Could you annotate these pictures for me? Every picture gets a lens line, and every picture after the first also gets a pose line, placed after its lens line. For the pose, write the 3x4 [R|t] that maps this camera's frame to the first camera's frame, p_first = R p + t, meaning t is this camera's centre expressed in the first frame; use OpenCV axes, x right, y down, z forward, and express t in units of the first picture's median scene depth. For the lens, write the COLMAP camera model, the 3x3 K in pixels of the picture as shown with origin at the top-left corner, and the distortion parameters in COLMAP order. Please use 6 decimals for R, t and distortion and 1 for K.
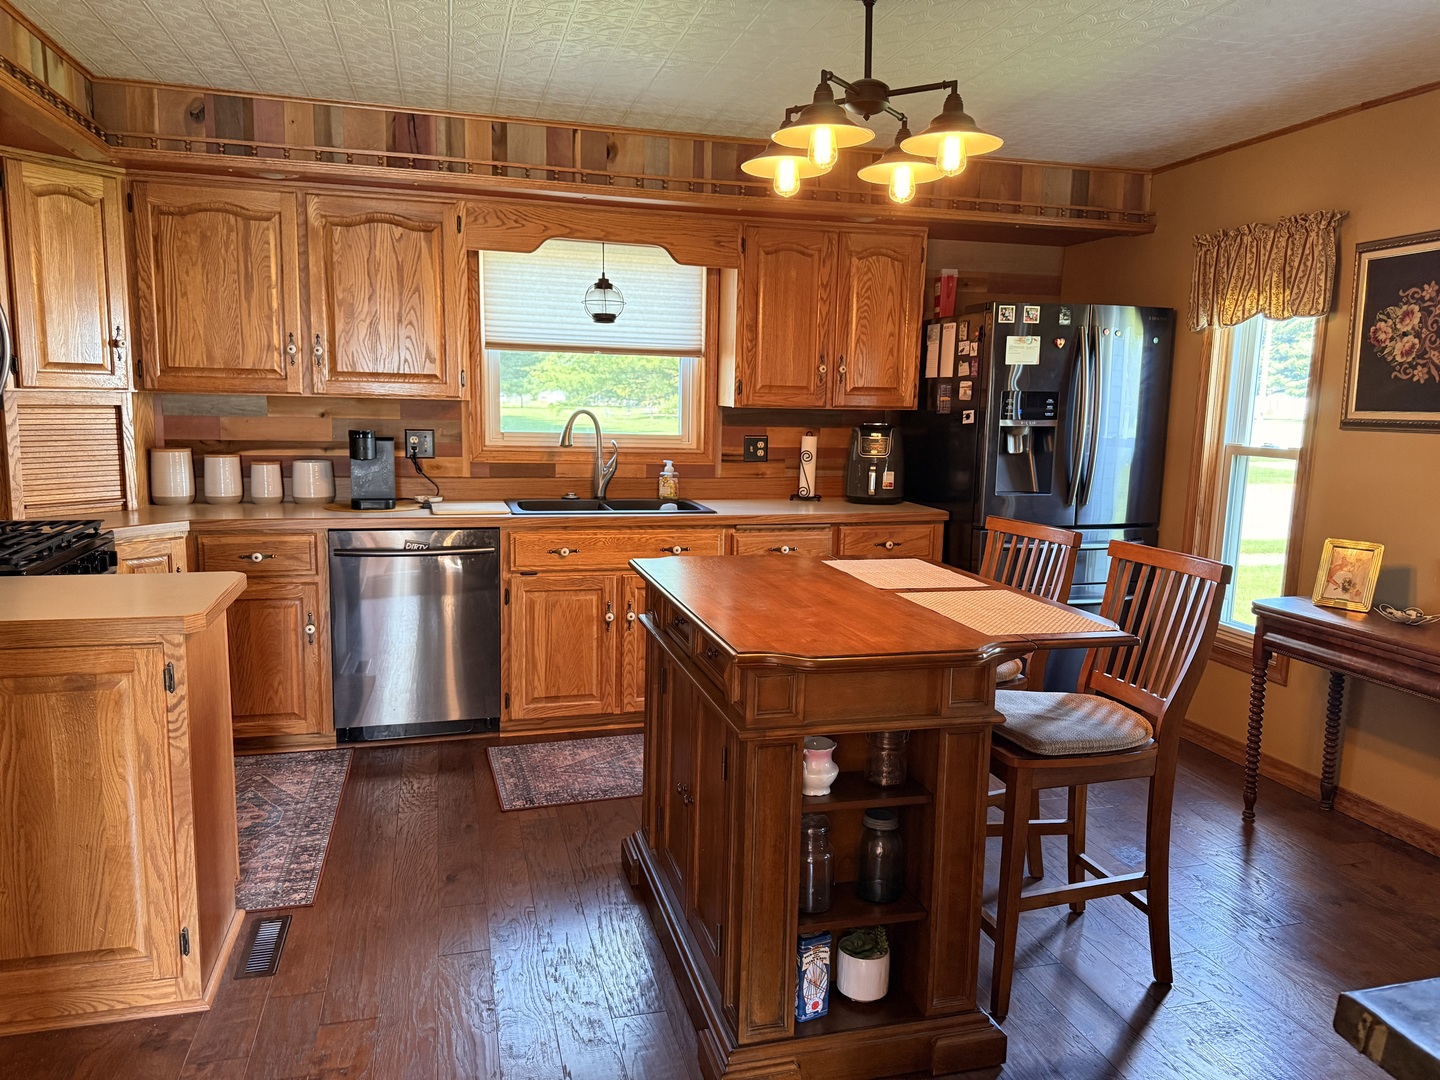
lens RADIAL K [[1010.1, 0, 734.1], [0, 1010.1, 549.5], [0, 0, 1]] dist [0.071449, -0.091859]
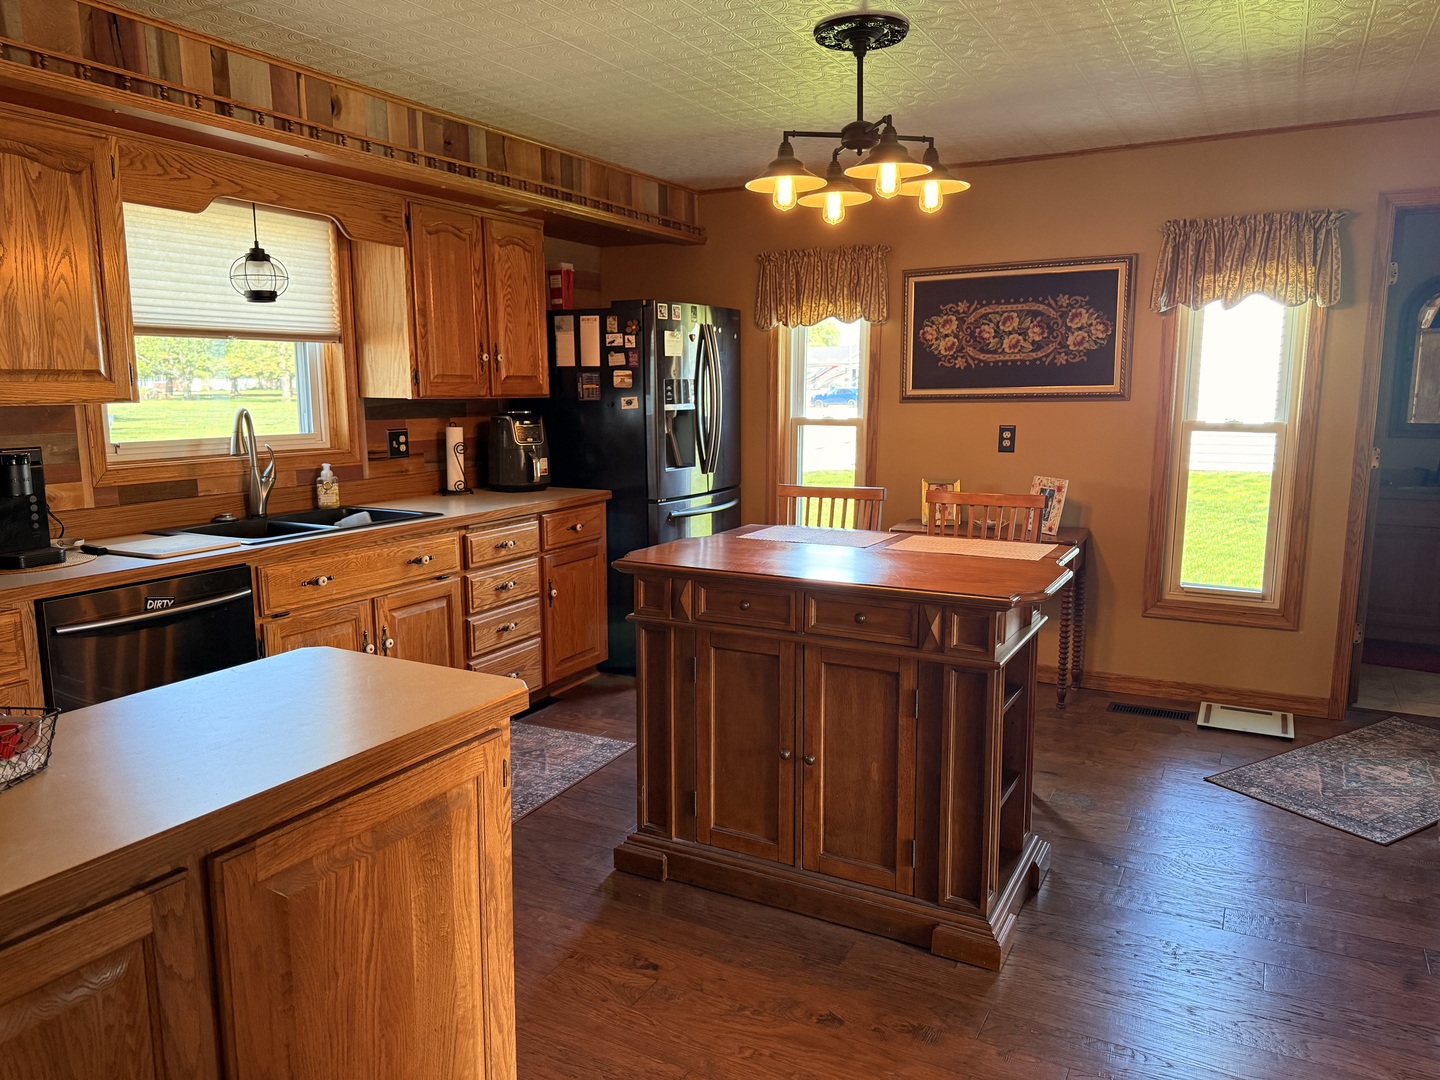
lens RADIAL K [[1010.1, 0, 715.2], [0, 1010.1, 546.7], [0, 0, 1]] dist [0.071449, -0.091859]
pose [[0.700841, -0.136065, 0.700220, -0.503047], [0.122175, 0.990030, 0.070097, -0.042784], [-0.702776, 0.036423, 0.710478, 0.167738]]
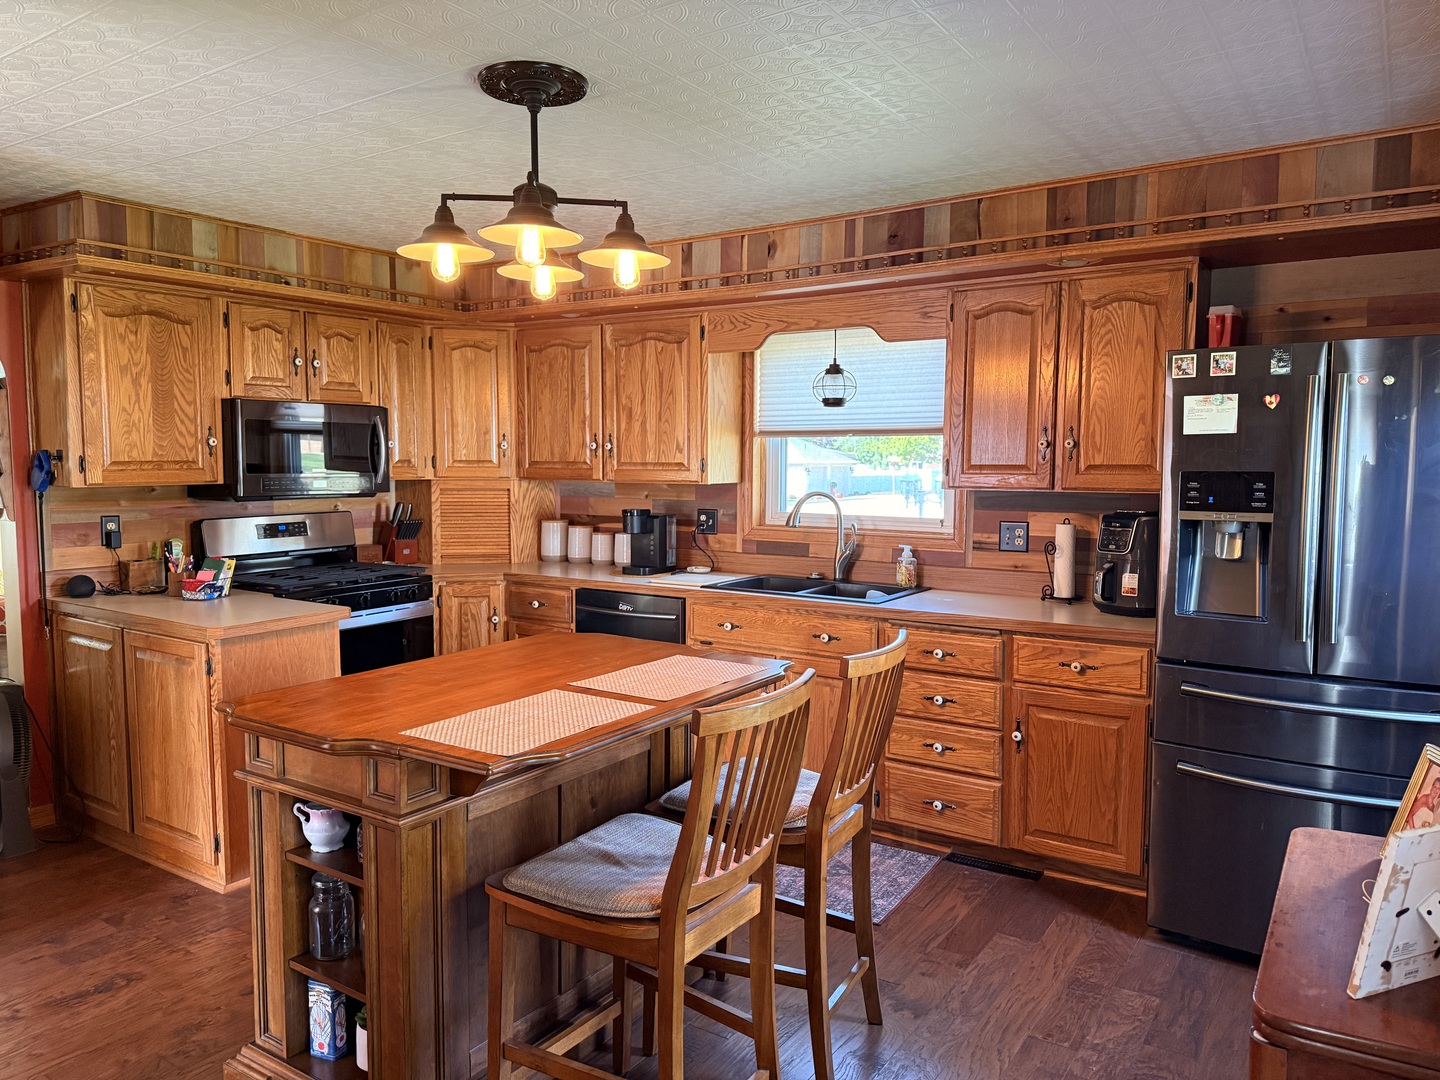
lens RADIAL K [[1010.1, 0, 724.2], [0, 1010.1, 547.7], [0, 0, 1]] dist [0.071449, -0.091859]
pose [[0.653210, 0.048525, -0.755620, 0.596055], [-0.102165, 0.994467, -0.024456, -0.051108], [0.750252, 0.093173, 0.654553, 0.286435]]
